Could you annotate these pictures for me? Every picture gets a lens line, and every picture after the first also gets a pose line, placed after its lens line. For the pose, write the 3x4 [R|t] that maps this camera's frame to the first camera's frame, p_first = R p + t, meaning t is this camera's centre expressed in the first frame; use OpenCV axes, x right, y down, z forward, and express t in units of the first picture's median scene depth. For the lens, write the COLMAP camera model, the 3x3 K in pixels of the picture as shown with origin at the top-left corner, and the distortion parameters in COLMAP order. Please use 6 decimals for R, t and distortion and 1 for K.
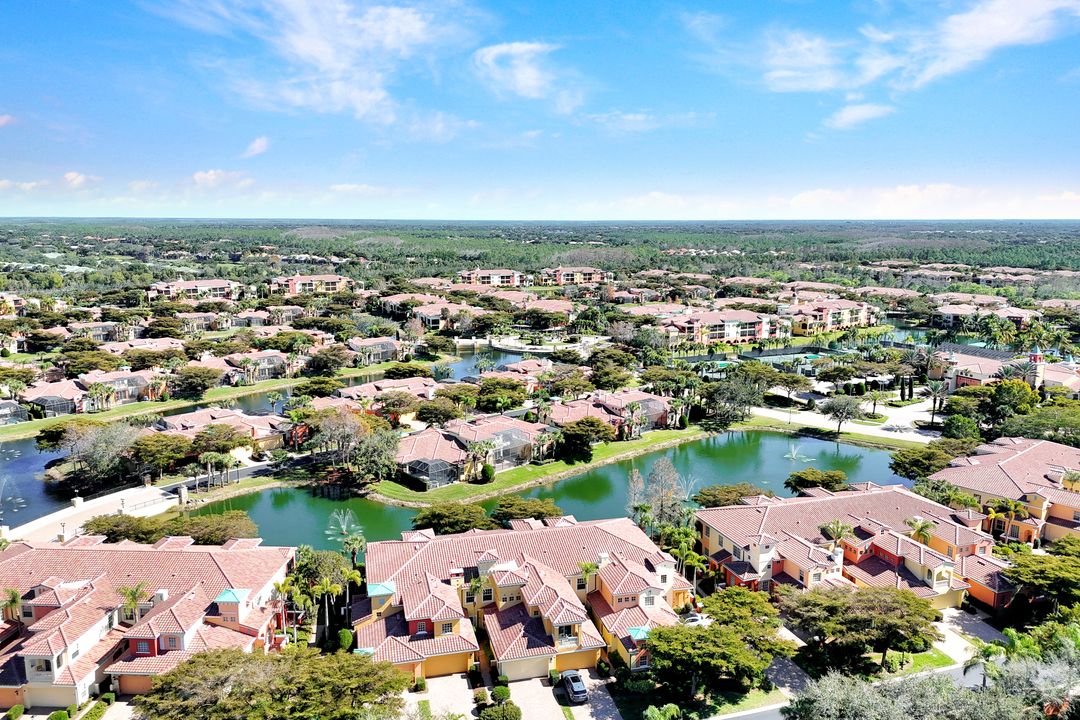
lens RADIAL K [[796.0, 0, 540.0], [0, 796.0, 360.0], [0, 0, 1]] dist [0.086605, -0.092333]
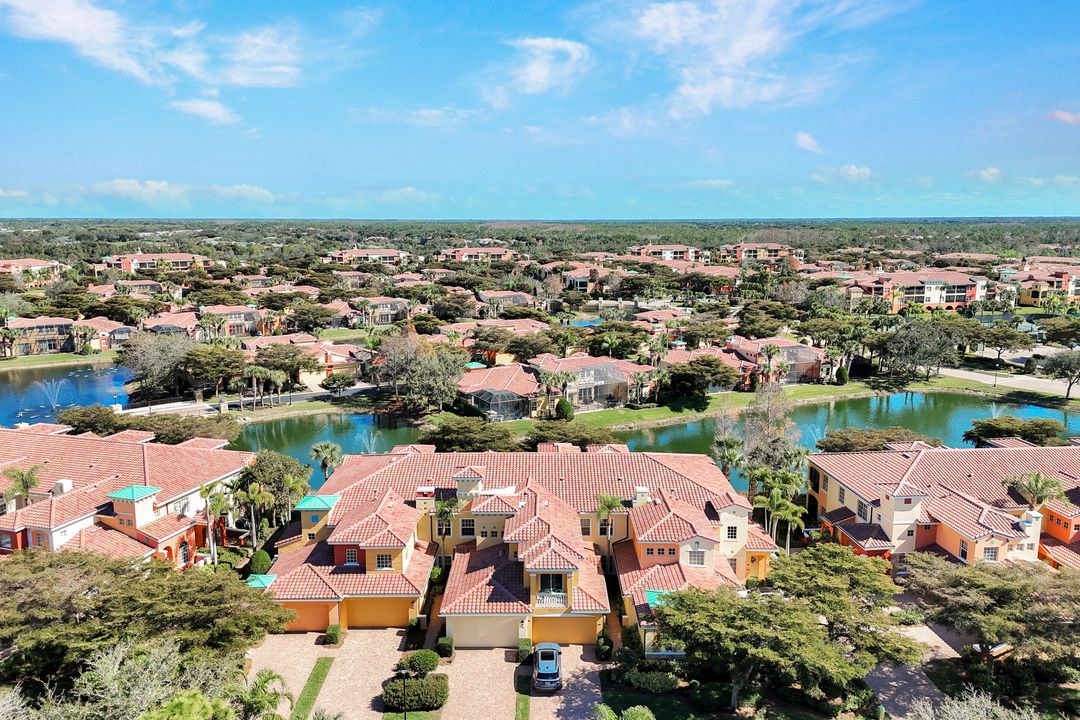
lens RADIAL K [[796.0, 0, 540.0], [0, 796.0, 360.0], [0, 0, 1]] dist [0.086605, -0.092333]
pose [[0.970013, 0.041324, -0.239515, 0.146462], [-0.041778, 0.999122, 0.003183, 0.129062], [0.239437, 0.006919, 0.970887, 0.303692]]
